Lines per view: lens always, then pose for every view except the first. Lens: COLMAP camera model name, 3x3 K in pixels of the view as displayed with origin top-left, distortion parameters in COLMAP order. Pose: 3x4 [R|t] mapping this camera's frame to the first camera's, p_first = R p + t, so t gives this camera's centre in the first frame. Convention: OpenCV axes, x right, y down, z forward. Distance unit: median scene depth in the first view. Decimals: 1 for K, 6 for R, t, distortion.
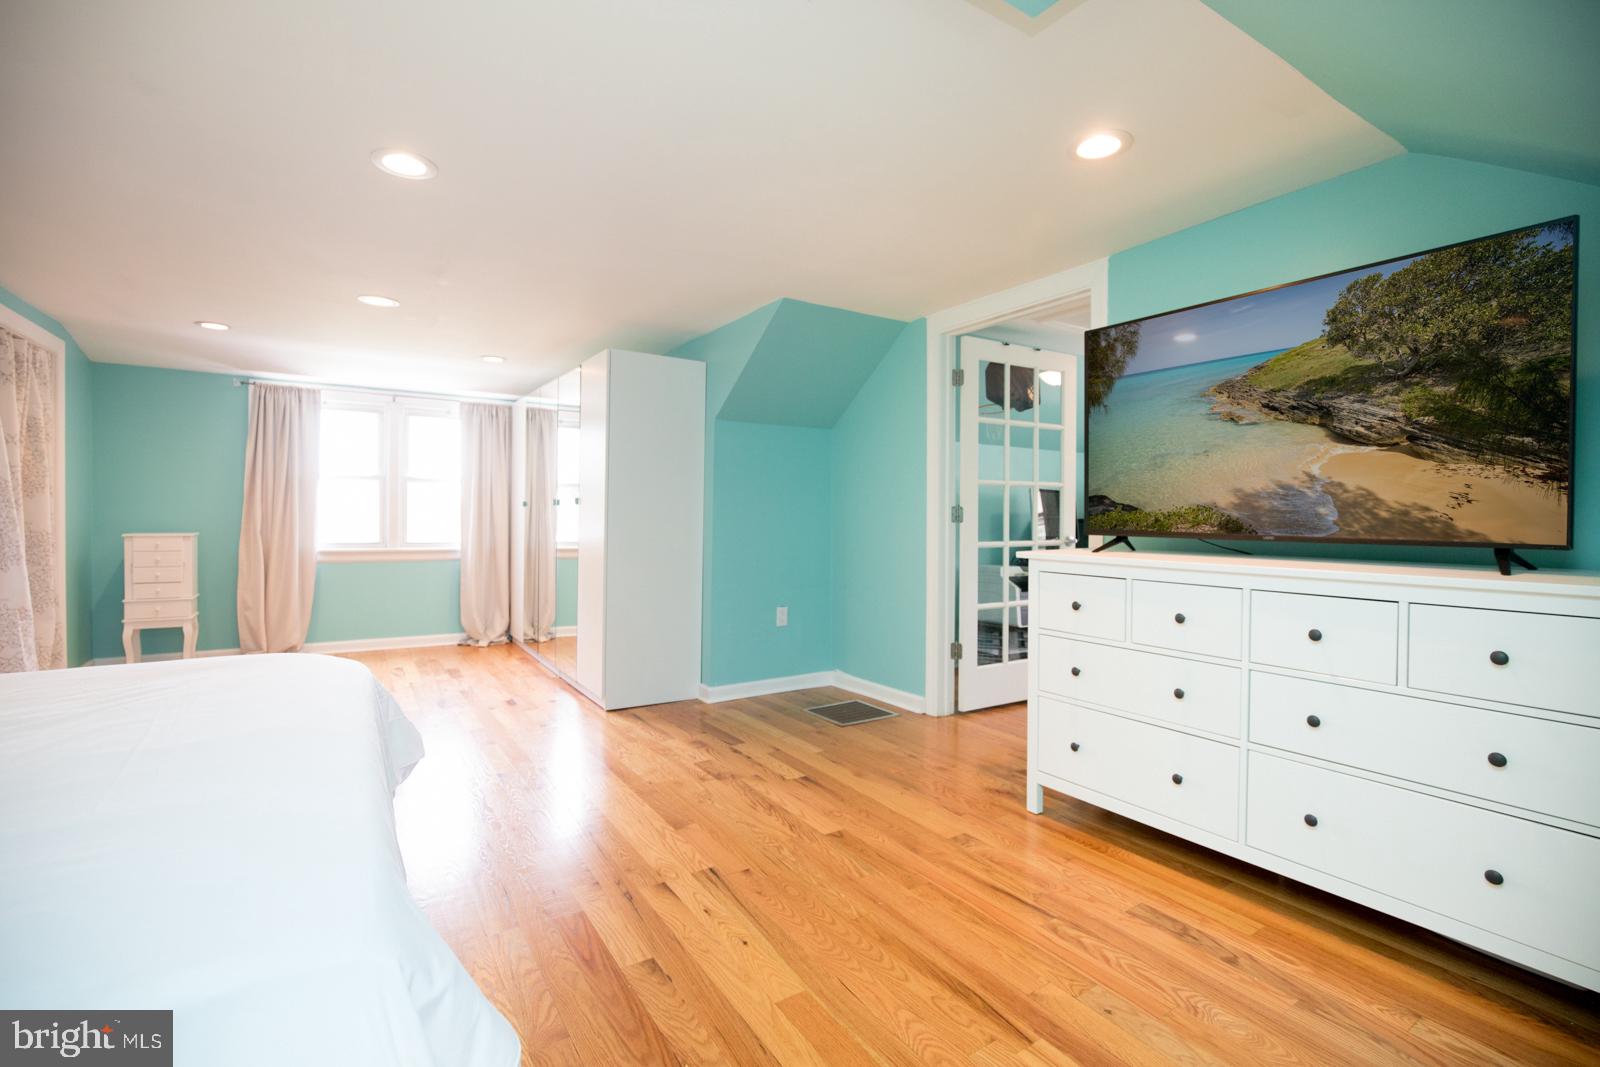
lens RADIAL K [[745.8, 0, 814.3], [0, 745.8, 526.7], [0, 0, 1]] dist [-0.005428, -0.000160]
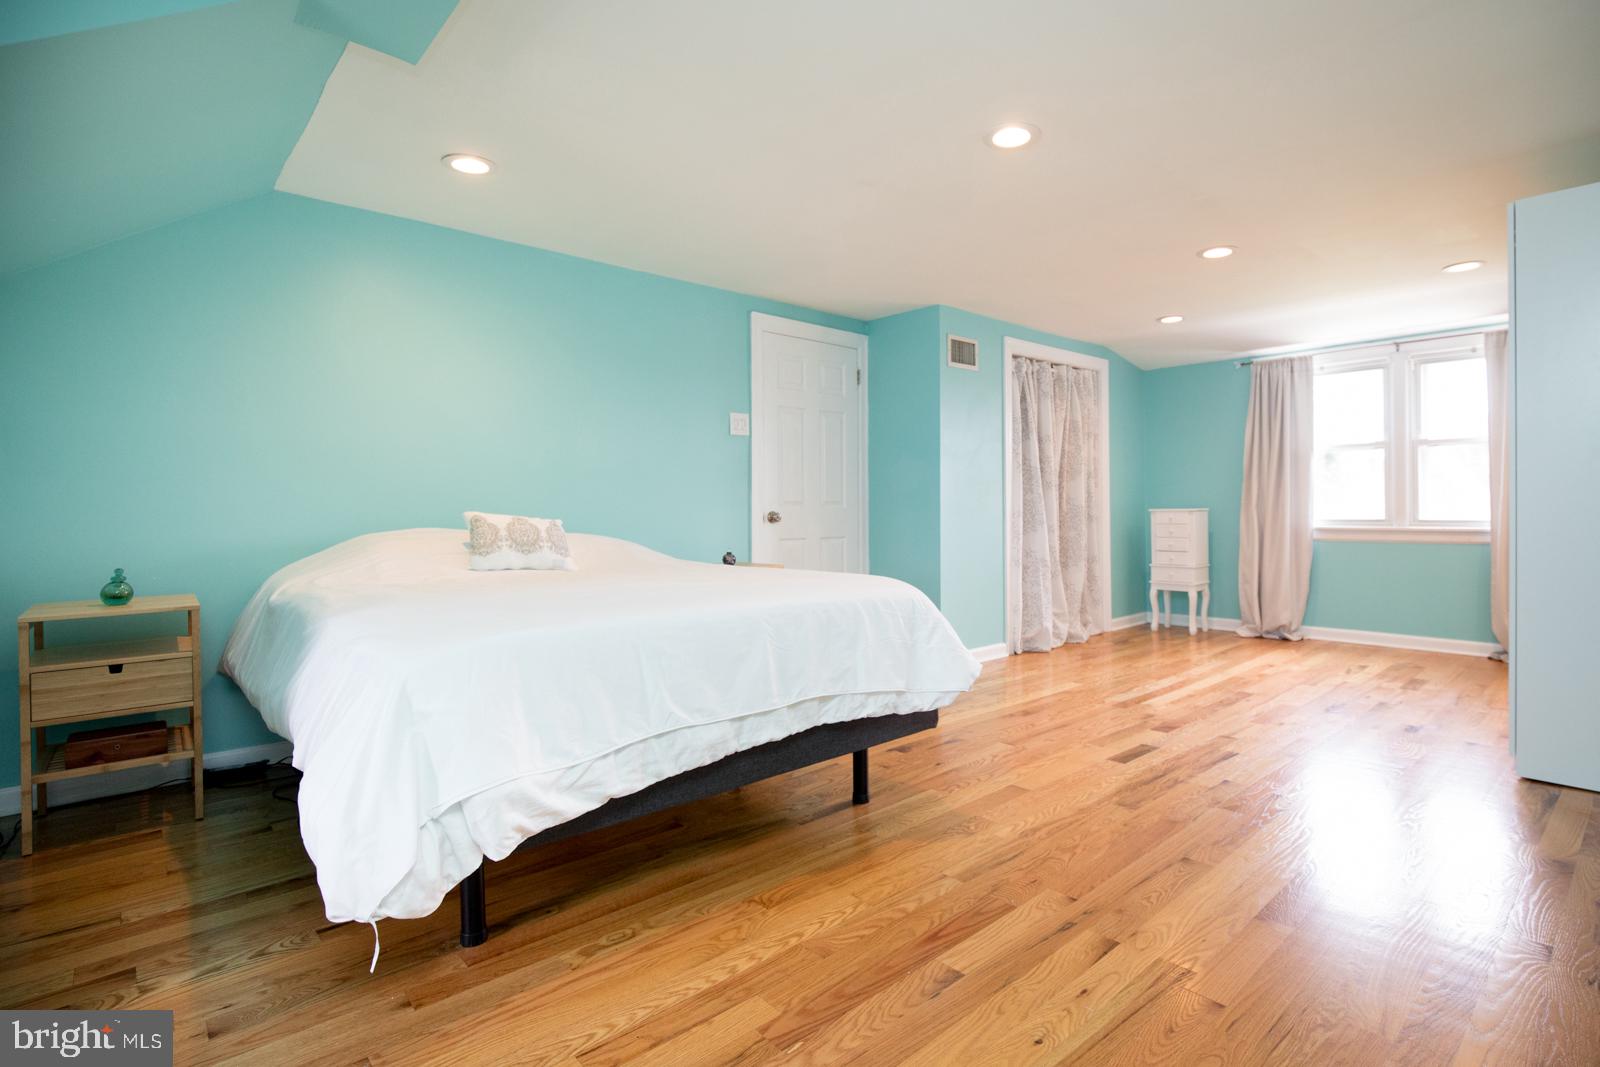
lens RADIAL K [[781.1, 0, 815.1], [0, 781.1, 516.6], [0, 0, 1]] dist [-0.017646, 0.000257]
pose [[0.145909, -0.002809, -0.989294, 0.212468], [-0.004985, 0.999981, -0.003575, 0.025788], [0.989285, 0.005453, 0.145893, 0.245577]]
